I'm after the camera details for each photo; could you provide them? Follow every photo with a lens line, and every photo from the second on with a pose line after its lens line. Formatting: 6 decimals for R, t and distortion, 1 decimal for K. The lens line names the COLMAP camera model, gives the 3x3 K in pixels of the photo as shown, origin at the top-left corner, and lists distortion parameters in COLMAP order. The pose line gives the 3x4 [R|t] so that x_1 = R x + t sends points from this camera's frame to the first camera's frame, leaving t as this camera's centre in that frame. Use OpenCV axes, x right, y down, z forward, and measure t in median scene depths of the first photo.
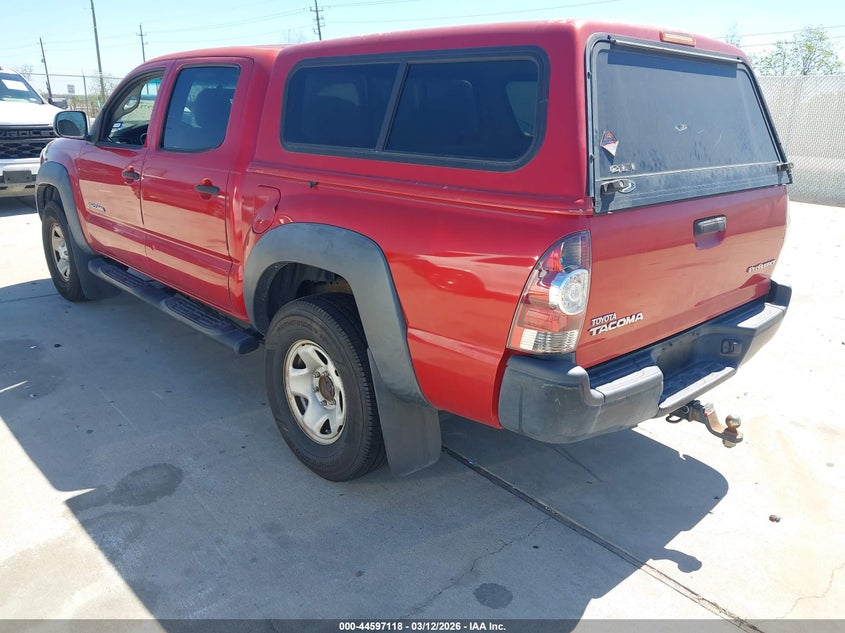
lens RADIAL K [[667.8, 0, 419.7], [0, 667.8, 320.4], [0, 0, 1]] dist [-0.013680, -0.015390]
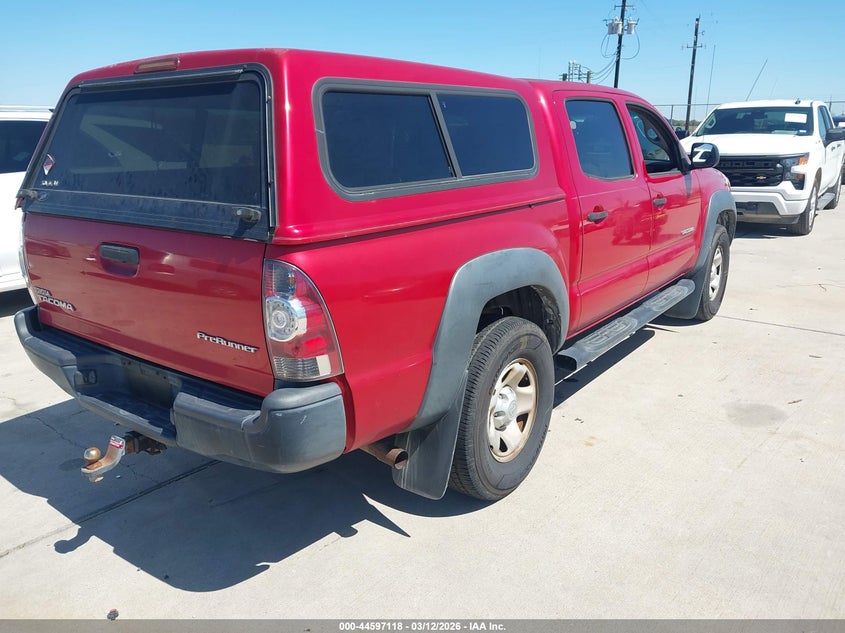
lens RADIAL K [[667.8, 0, 420.2], [0, 667.8, 312.6], [0, 0, 1]] dist [-0.013680, -0.015390]
pose [[0.177891, 0.220990, -0.958915, 1.270939], [-0.275460, 0.946684, 0.167070, -0.296874], [0.944710, 0.234422, 0.229280, 1.044422]]
